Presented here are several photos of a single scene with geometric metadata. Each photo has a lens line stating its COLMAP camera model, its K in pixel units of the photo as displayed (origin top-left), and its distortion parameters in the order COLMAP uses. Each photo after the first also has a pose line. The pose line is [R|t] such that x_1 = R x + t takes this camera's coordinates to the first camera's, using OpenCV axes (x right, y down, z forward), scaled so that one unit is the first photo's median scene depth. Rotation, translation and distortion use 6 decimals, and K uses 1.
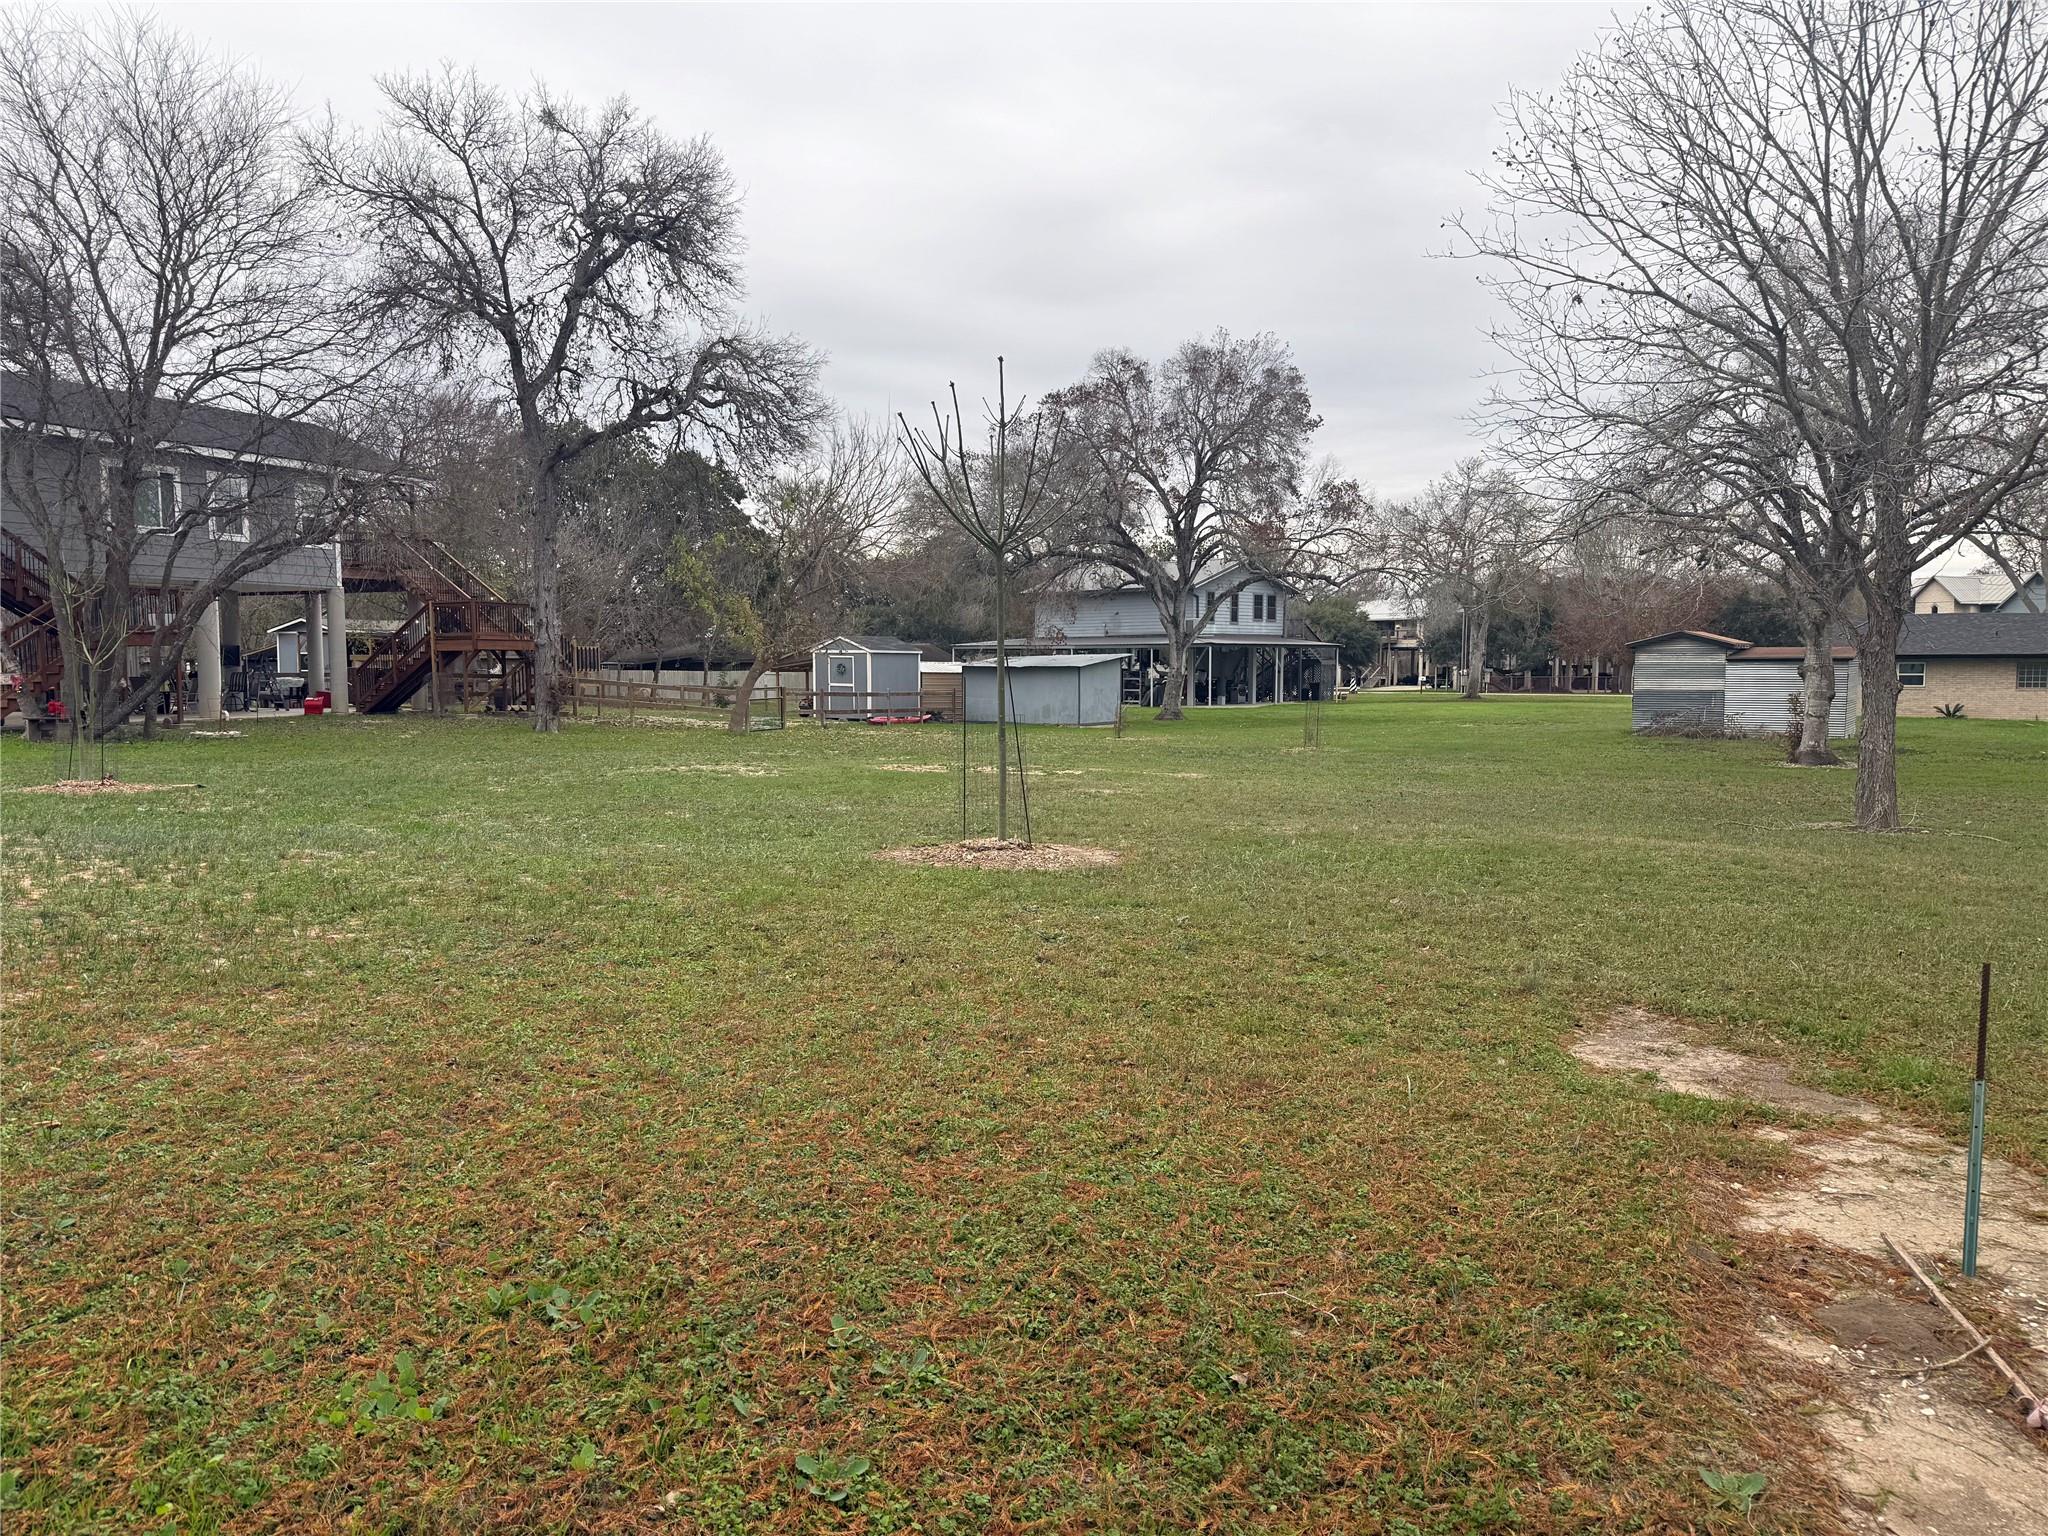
lens RADIAL K [[1429.1, 0, 1041.8], [0, 1429.1, 777.0], [0, 0, 1]] dist [0.055163, -0.058188]
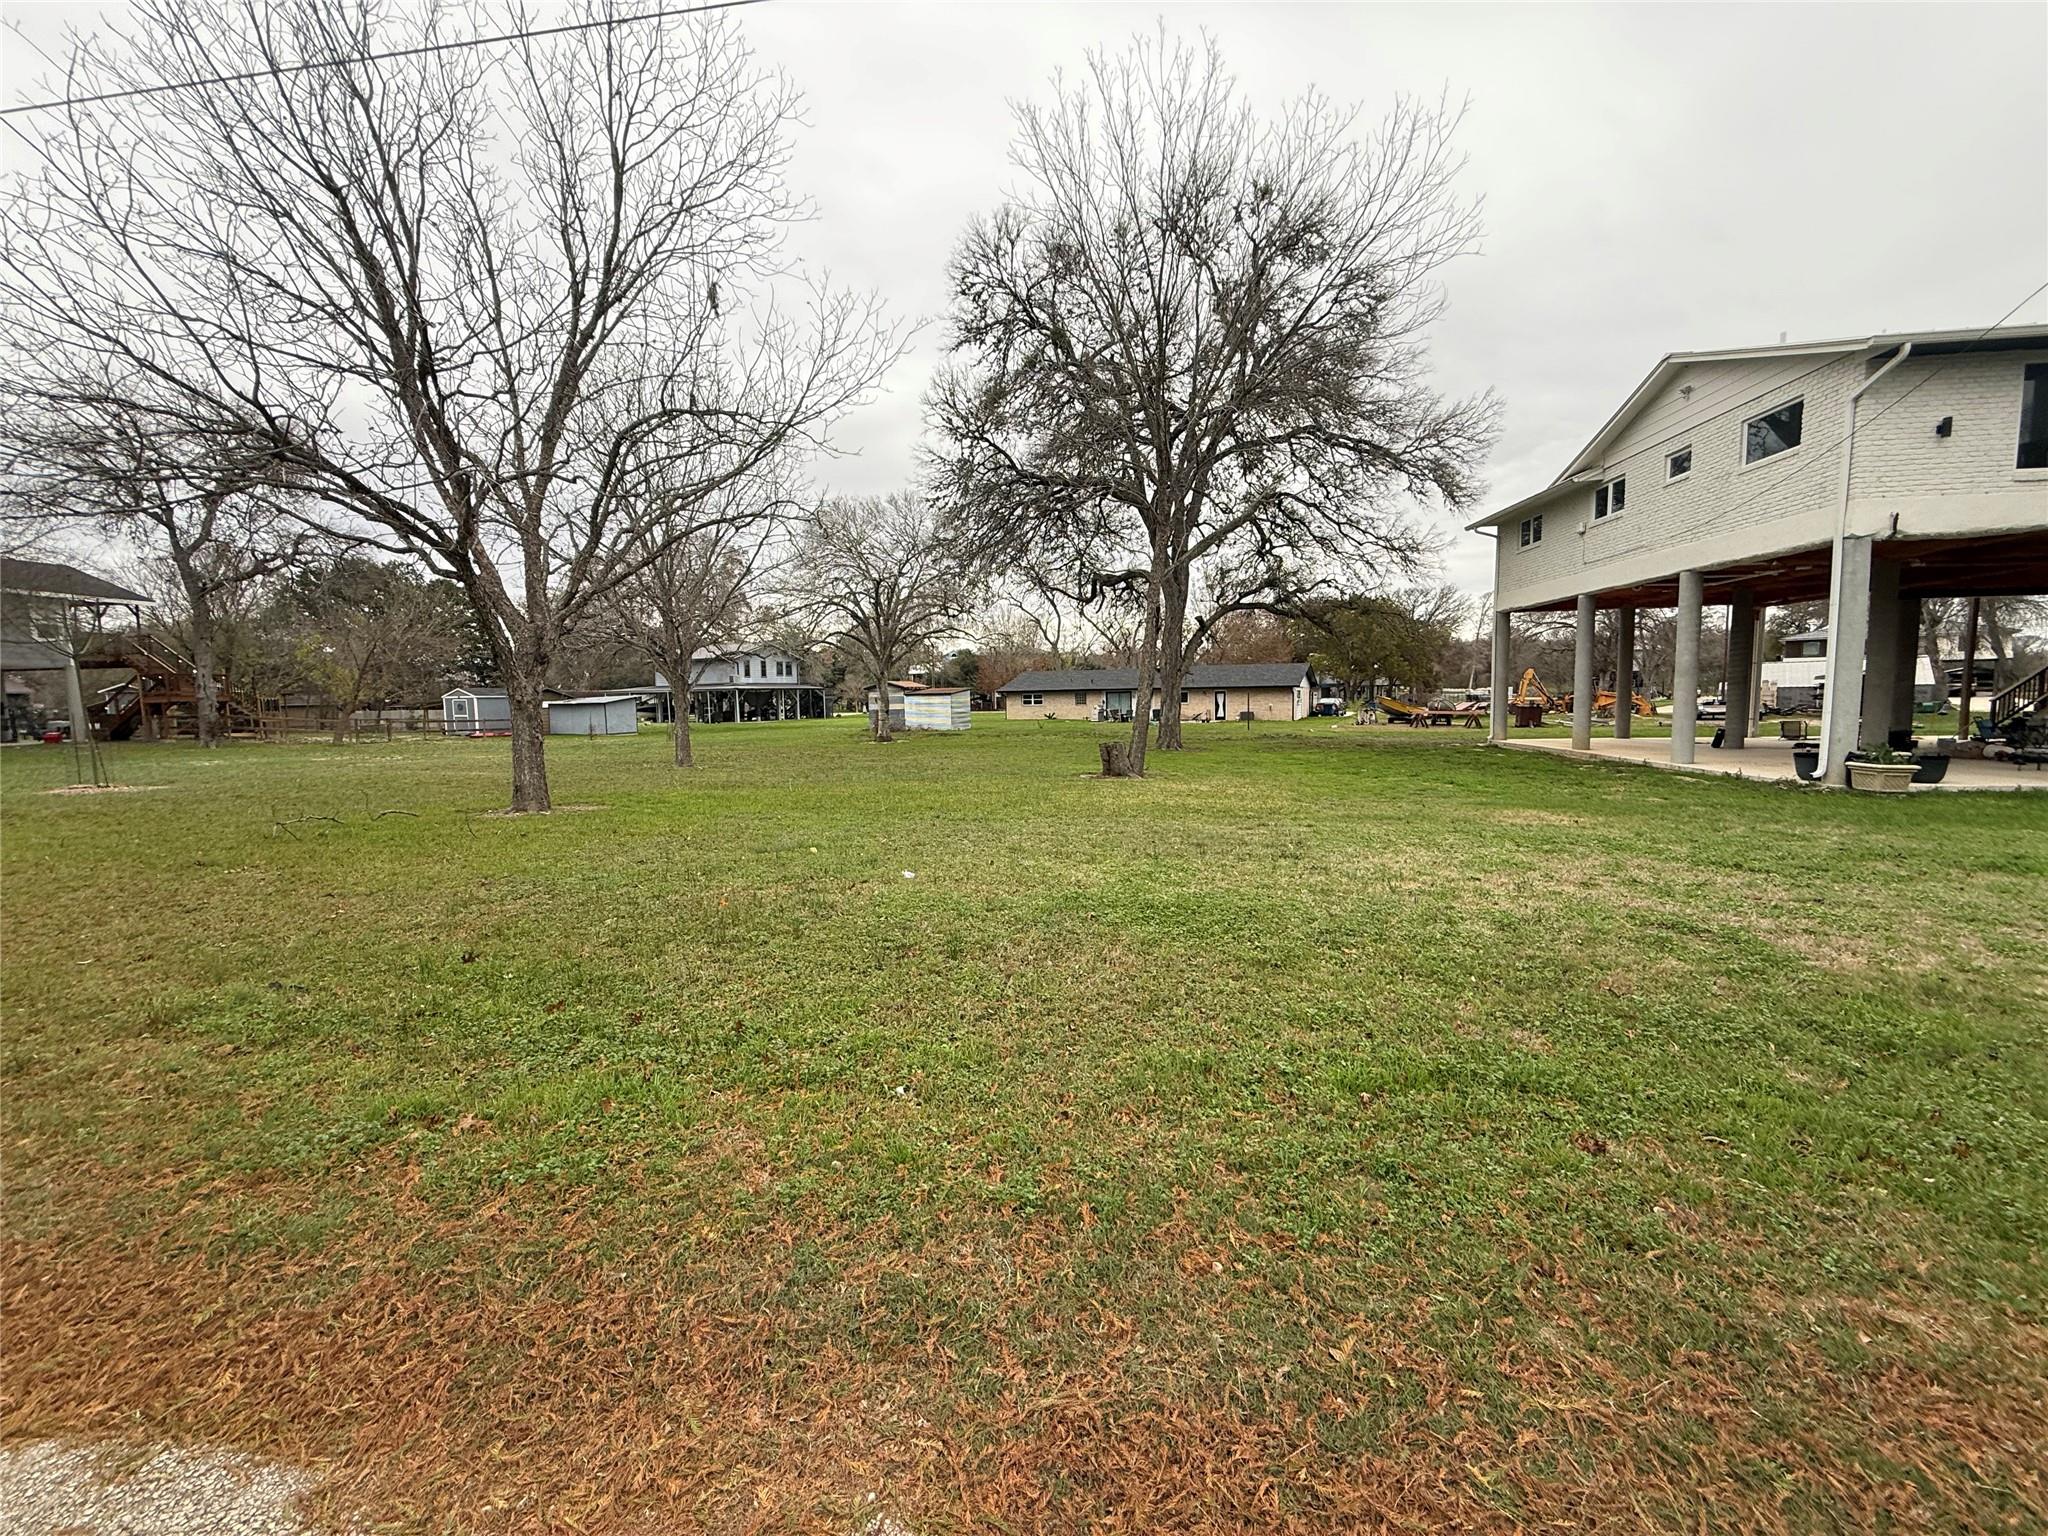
lens RADIAL K [[815.1, 0, 1020.8], [0, 815.1, 761.4], [0, 0, 1]] dist [0.004082, 0.000068]
pose [[0.964640, -0.039791, 0.260548, 0.439871], [0.039748, 0.999195, 0.005438, 0.023234], [-0.260555, 0.005110, 0.965446, -0.270000]]
